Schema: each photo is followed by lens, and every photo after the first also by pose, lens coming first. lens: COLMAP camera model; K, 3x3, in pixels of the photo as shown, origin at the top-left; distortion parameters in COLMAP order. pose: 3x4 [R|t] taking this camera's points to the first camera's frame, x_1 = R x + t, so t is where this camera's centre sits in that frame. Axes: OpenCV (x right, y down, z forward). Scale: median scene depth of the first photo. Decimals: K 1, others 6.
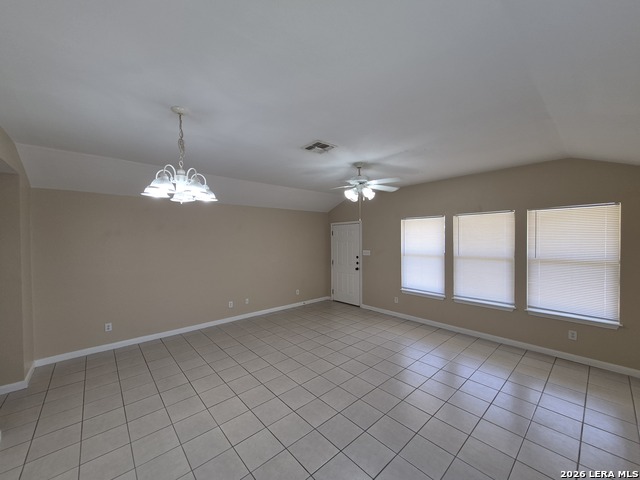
lens RADIAL K [[252.9, 0, 318.2], [0, 252.9, 242.2], [0, 0, 1]] dist [0.006617, -0.000492]
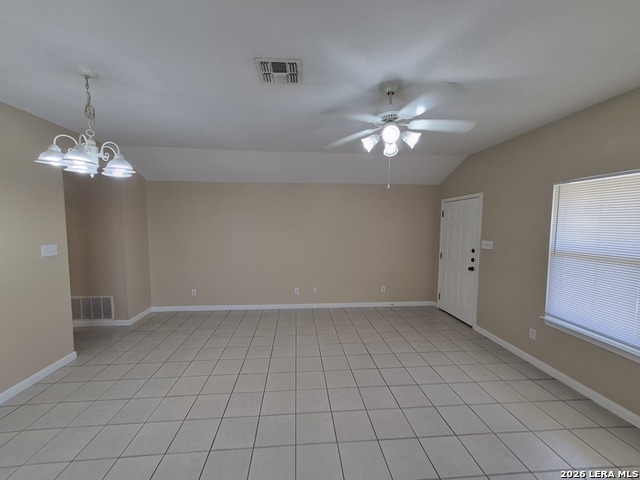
lens RADIAL K [[252.9, 0, 316.4], [0, 252.9, 242.1], [0, 0, 1]] dist [0.006617, -0.000492]
pose [[0.792730, 0.053134, -0.607253, 0.267582], [-0.017846, 0.997790, 0.064009, 0.004400], [0.609312, -0.039905, 0.791926, 0.297730]]
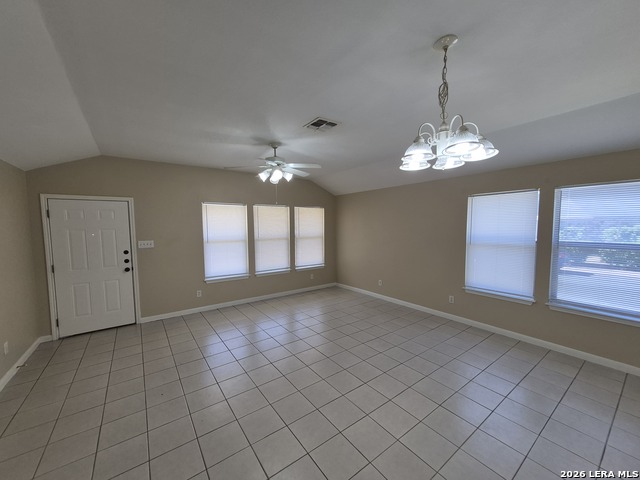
lens RADIAL K [[252.9, 0, 315.7], [0, 252.9, 241.3], [0, 0, 1]] dist [0.006617, -0.000492]
pose [[0.094443, -0.053432, 0.994095, -0.537845], [0.021647, 0.998433, 0.051608, 0.008138], [-0.995295, 0.016645, 0.095452, 0.516441]]
